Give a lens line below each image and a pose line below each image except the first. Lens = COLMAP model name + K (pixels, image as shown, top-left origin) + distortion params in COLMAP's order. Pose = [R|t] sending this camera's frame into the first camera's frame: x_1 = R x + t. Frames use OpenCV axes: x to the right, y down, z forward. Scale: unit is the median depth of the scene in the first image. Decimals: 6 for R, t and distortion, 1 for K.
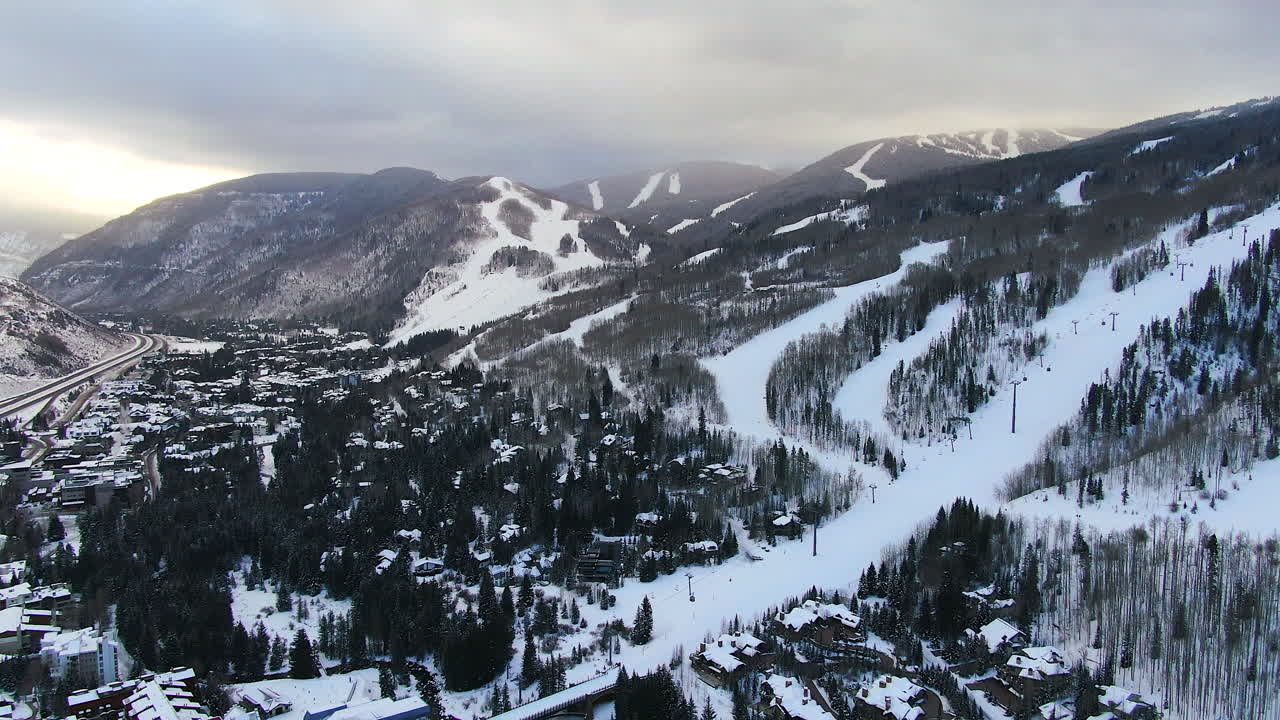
lens RADIAL K [[914.7, 0, 641.6], [0, 914.7, 360.1], [0, 0, 1]] dist [-0.004656, -0.000131]
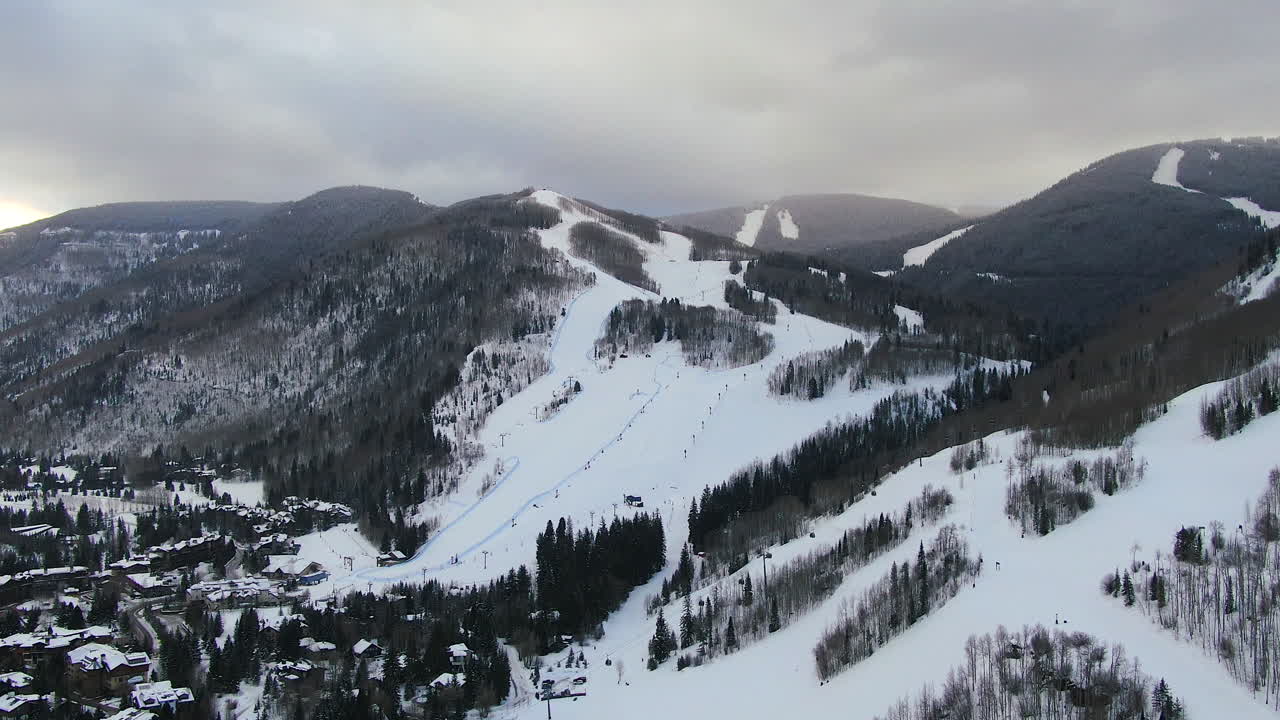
lens RADIAL K [[1097.9, 0, 638.9], [0, 1097.9, 360.5], [0, 0, 1]] dist [-0.002888, -0.002869]
pose [[0.998979, 0.002642, 0.045108, -0.149514], [0.002118, 0.994455, -0.105144, -0.031170], [-0.045135, 0.105133, 0.993433, 0.396998]]
